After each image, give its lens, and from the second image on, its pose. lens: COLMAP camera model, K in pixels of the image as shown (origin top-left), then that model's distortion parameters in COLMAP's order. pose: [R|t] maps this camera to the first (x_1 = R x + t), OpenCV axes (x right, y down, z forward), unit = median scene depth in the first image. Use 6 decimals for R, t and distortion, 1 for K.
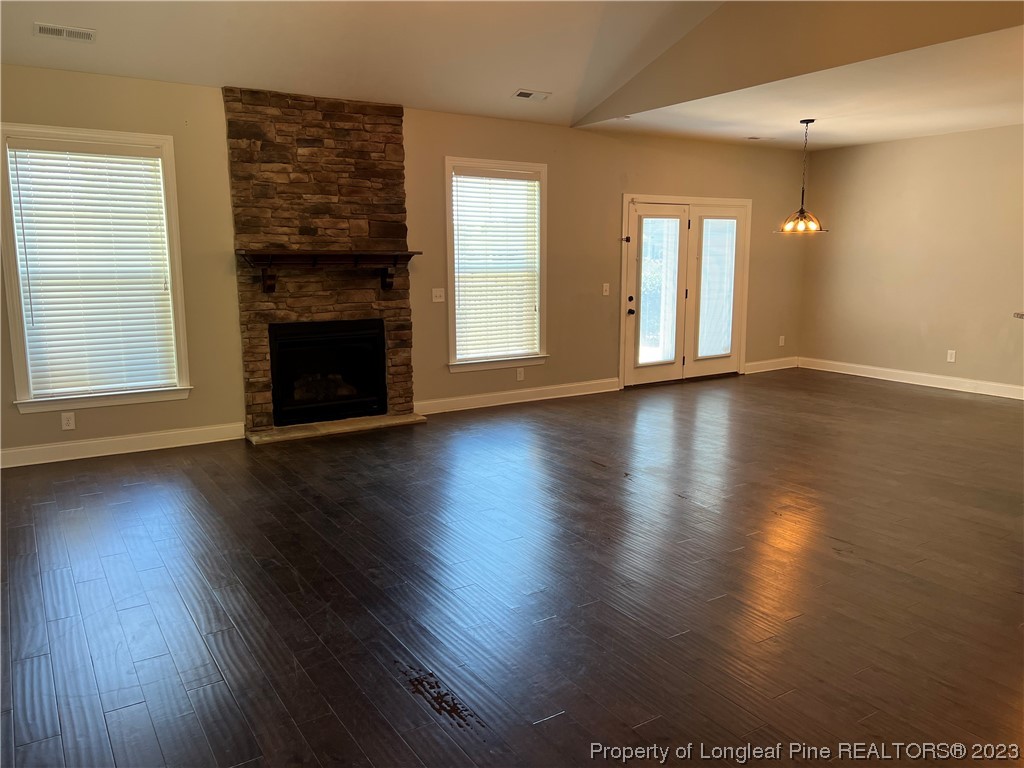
lens RADIAL K [[777.9, 0, 512.0], [0, 777.9, 384.0], [0, 0, 1]] dist [0.053739, -0.059436]
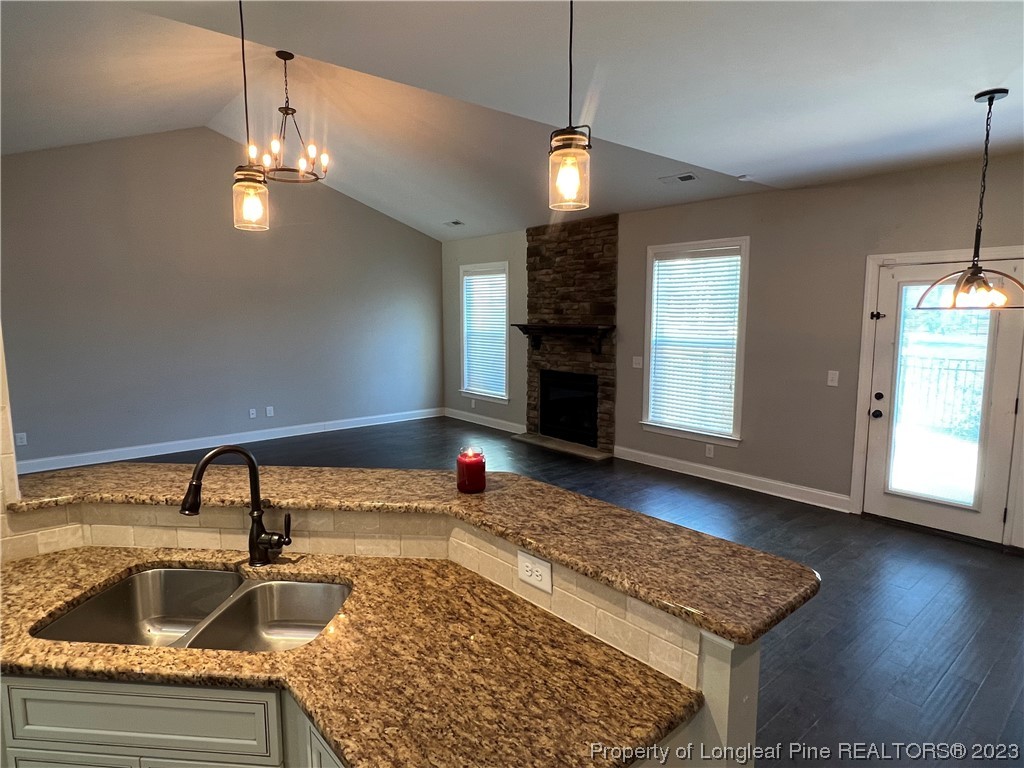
lens RADIAL K [[584.2, 0, 512.0], [0, 584.2, 384.0], [0, 0, 1]] dist [-0.000517, 0.000513]
pose [[0.126911, 0.128860, -0.983508, 0.816995], [-0.157075, 0.981626, 0.108344, -0.159555], [0.979398, 0.140735, 0.144820, 0.739615]]
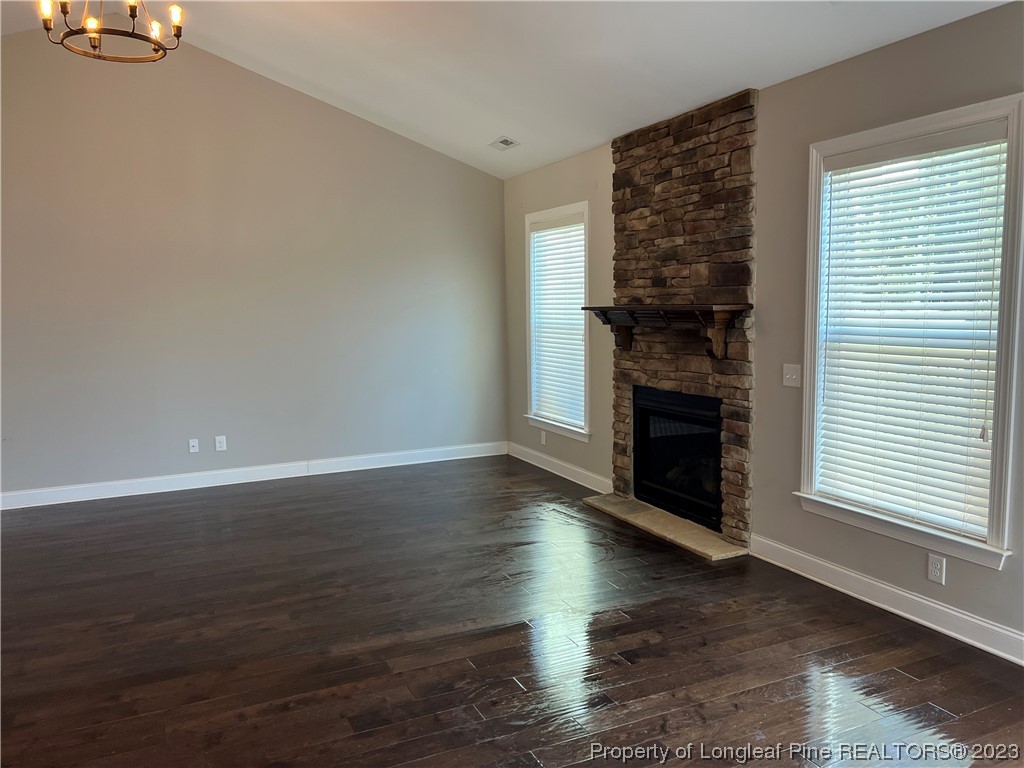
lens RADIAL K [[777.9, 0, 512.0], [0, 777.9, 384.0], [0, 0, 1]] dist [0.053739, -0.059436]
pose [[-0.130858, 0.112803, -0.984963, 0.575357], [-0.141224, 0.981253, 0.131140, -0.168836], [0.981291, 0.156261, -0.112474, 0.918988]]
